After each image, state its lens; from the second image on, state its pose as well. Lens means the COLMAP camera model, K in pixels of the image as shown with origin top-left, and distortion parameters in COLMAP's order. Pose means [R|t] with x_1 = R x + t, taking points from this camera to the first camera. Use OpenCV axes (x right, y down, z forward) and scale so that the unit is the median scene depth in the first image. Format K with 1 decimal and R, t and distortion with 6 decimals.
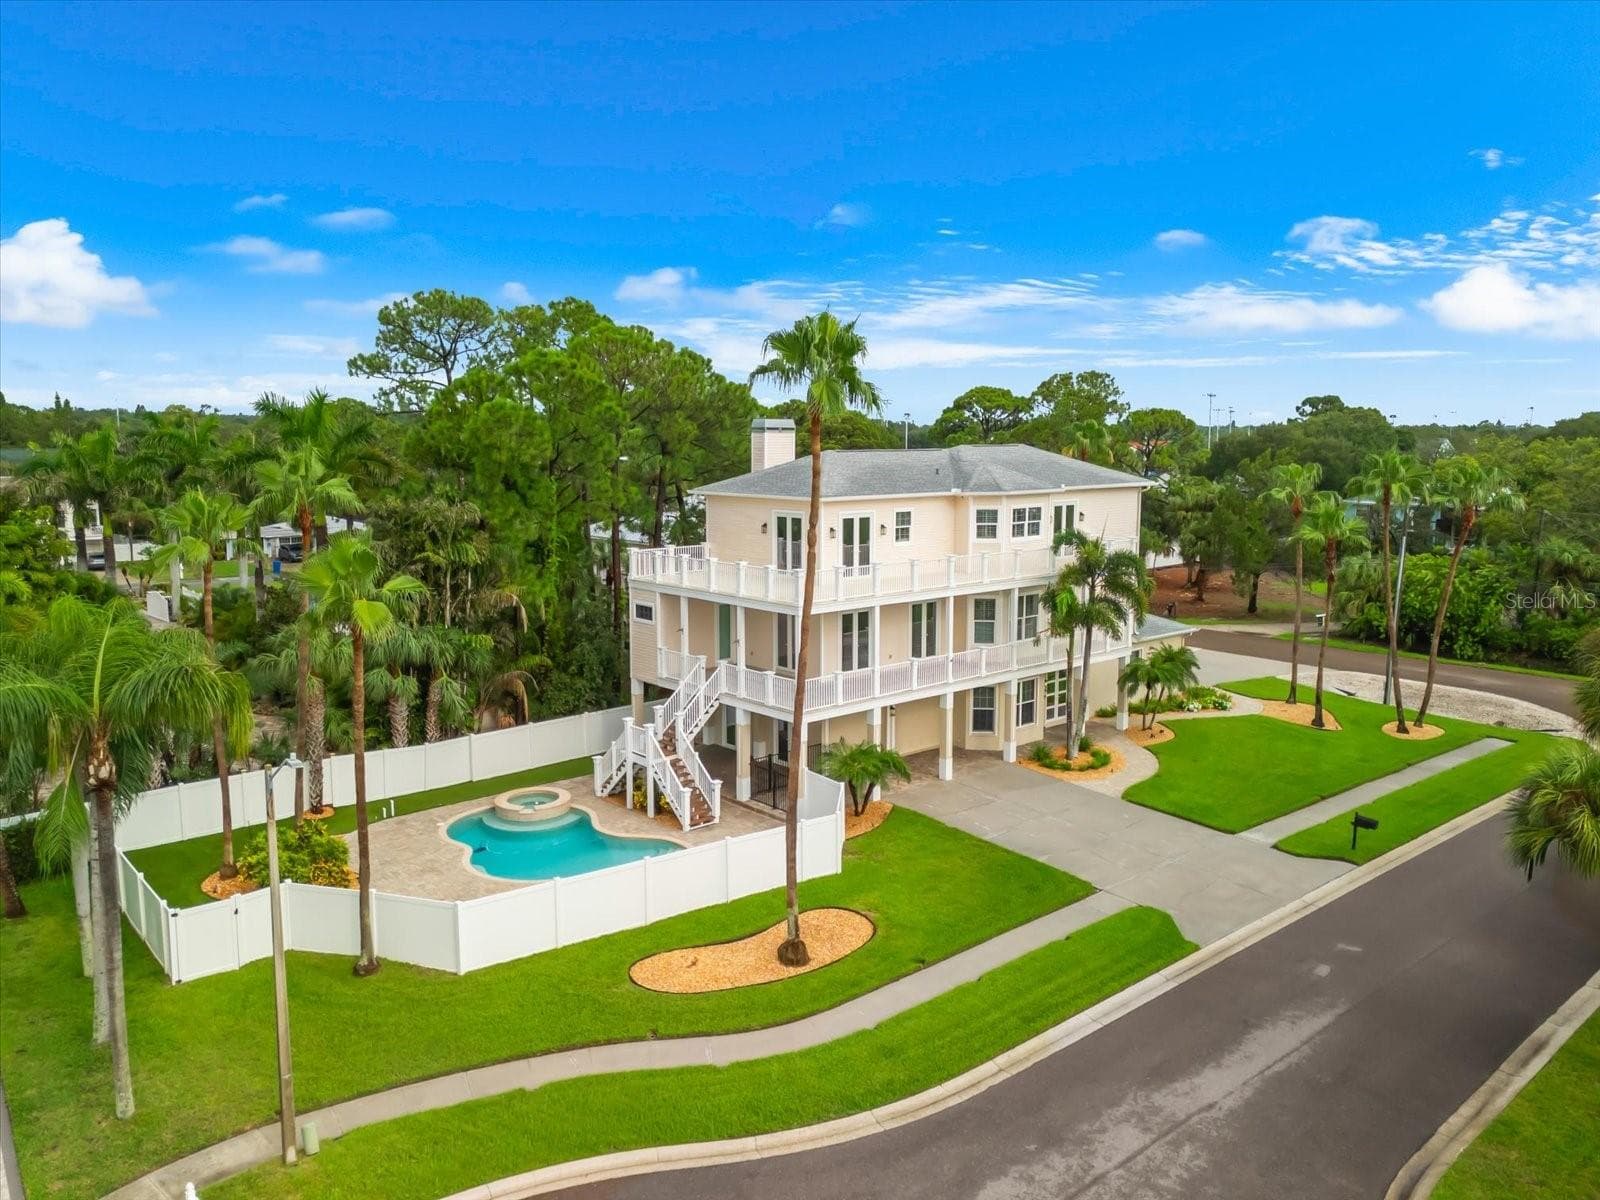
lens RADIAL K [[1167.1, 0, 748.9], [0, 1167.1, 541.6], [0, 0, 1]] dist [0.002640, 0.000156]
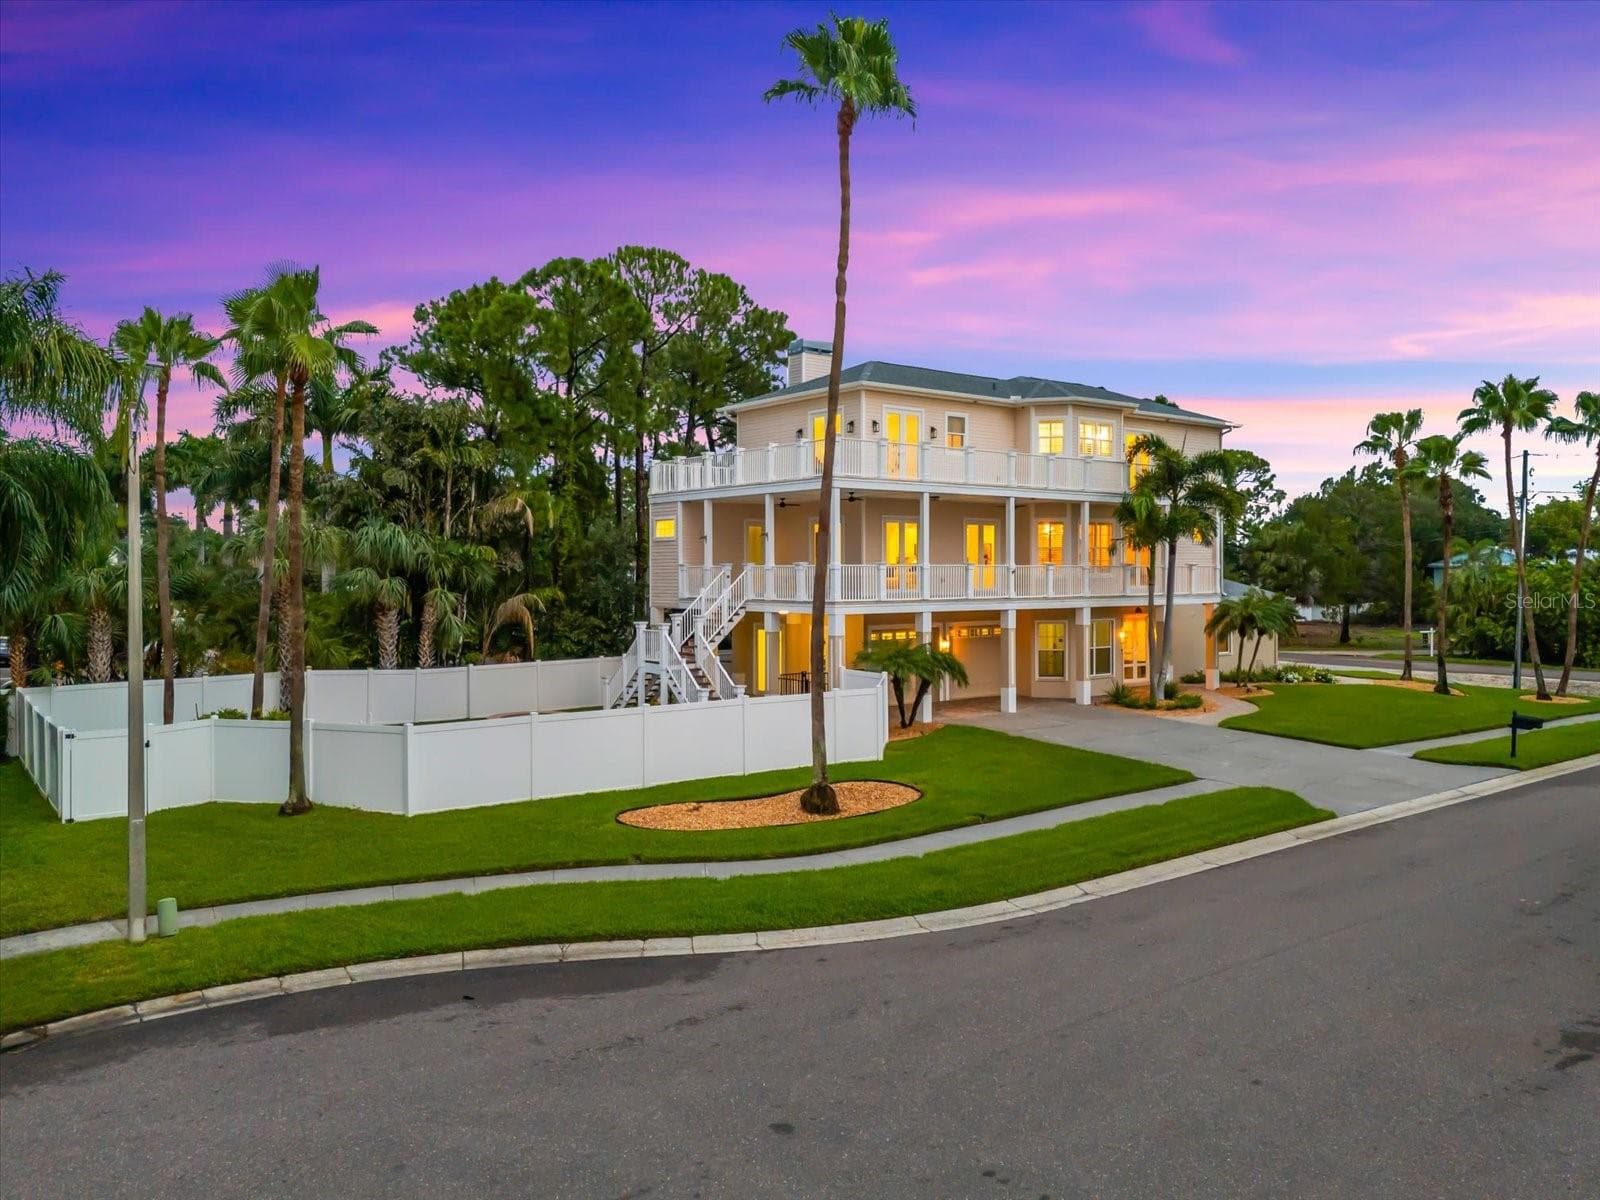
lens RADIAL K [[1167.1, 0, 748.9], [0, 1167.1, 541.6], [0, 0, 1]] dist [0.002640, 0.000156]
pose [[0.998791, 0.002447, -0.049098, 0.018922], [-0.007914, 0.993736, -0.111477, 0.176599], [0.048518, 0.111730, 0.992553, 0.121995]]
